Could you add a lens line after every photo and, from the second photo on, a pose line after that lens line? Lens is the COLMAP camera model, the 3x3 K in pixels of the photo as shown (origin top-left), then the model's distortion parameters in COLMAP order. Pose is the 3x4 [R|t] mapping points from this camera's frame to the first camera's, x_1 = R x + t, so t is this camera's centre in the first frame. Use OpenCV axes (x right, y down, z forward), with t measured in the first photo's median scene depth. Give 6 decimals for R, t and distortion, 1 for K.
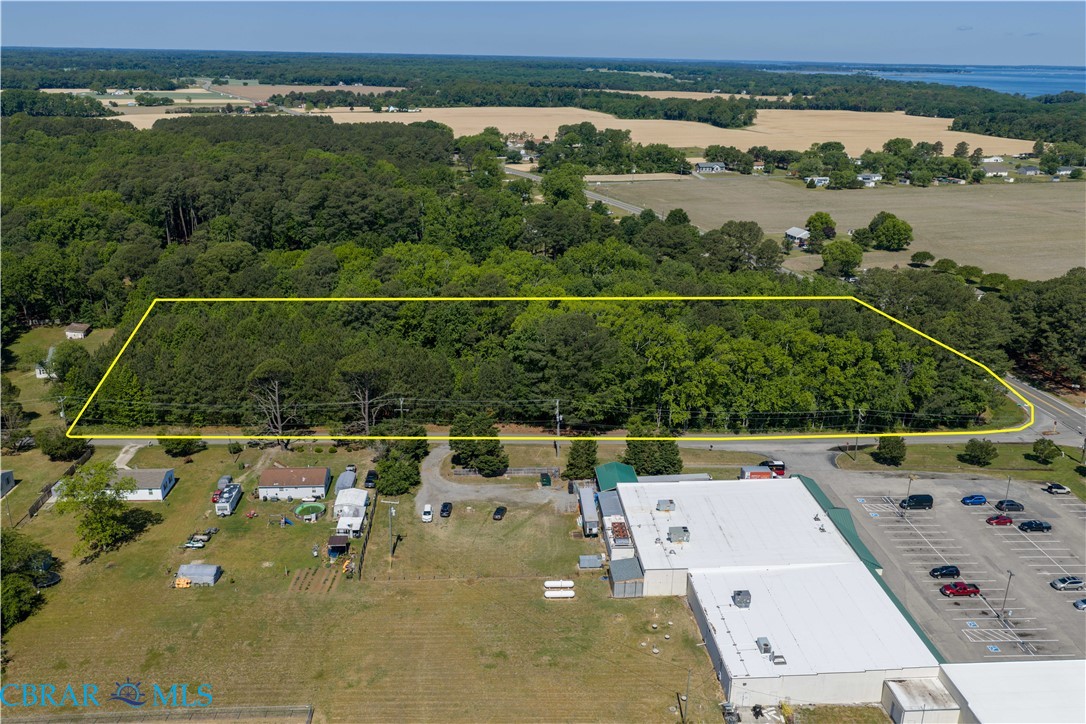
lens RADIAL K [[900.8, 0, 543.0], [0, 900.8, 362.0], [0, 0, 1]] dist [0.009673, 0.002737]
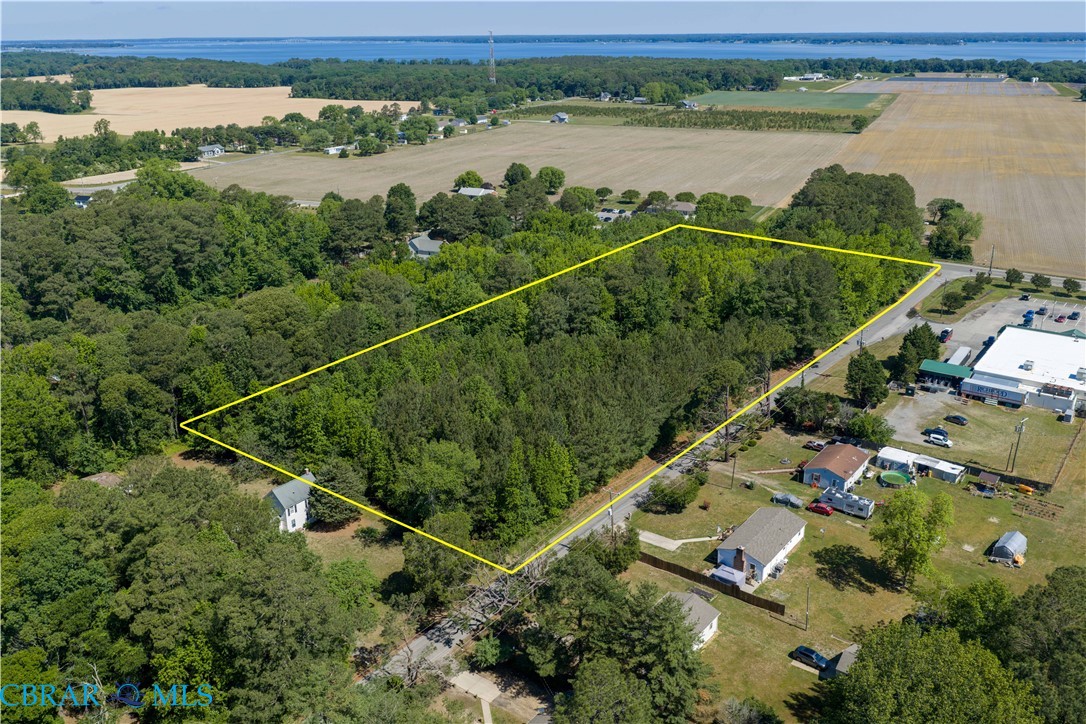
lens RADIAL K [[878.4, 0, 543.0], [0, 878.4, 362.0], [0, 0, 1]] dist [-0.002392, -0.004100]
pose [[0.661355, -0.284600, 0.693983, -0.217962], [0.259990, 0.954842, 0.143811, -0.038193], [-0.703573, 0.085318, 0.705483, 0.107201]]
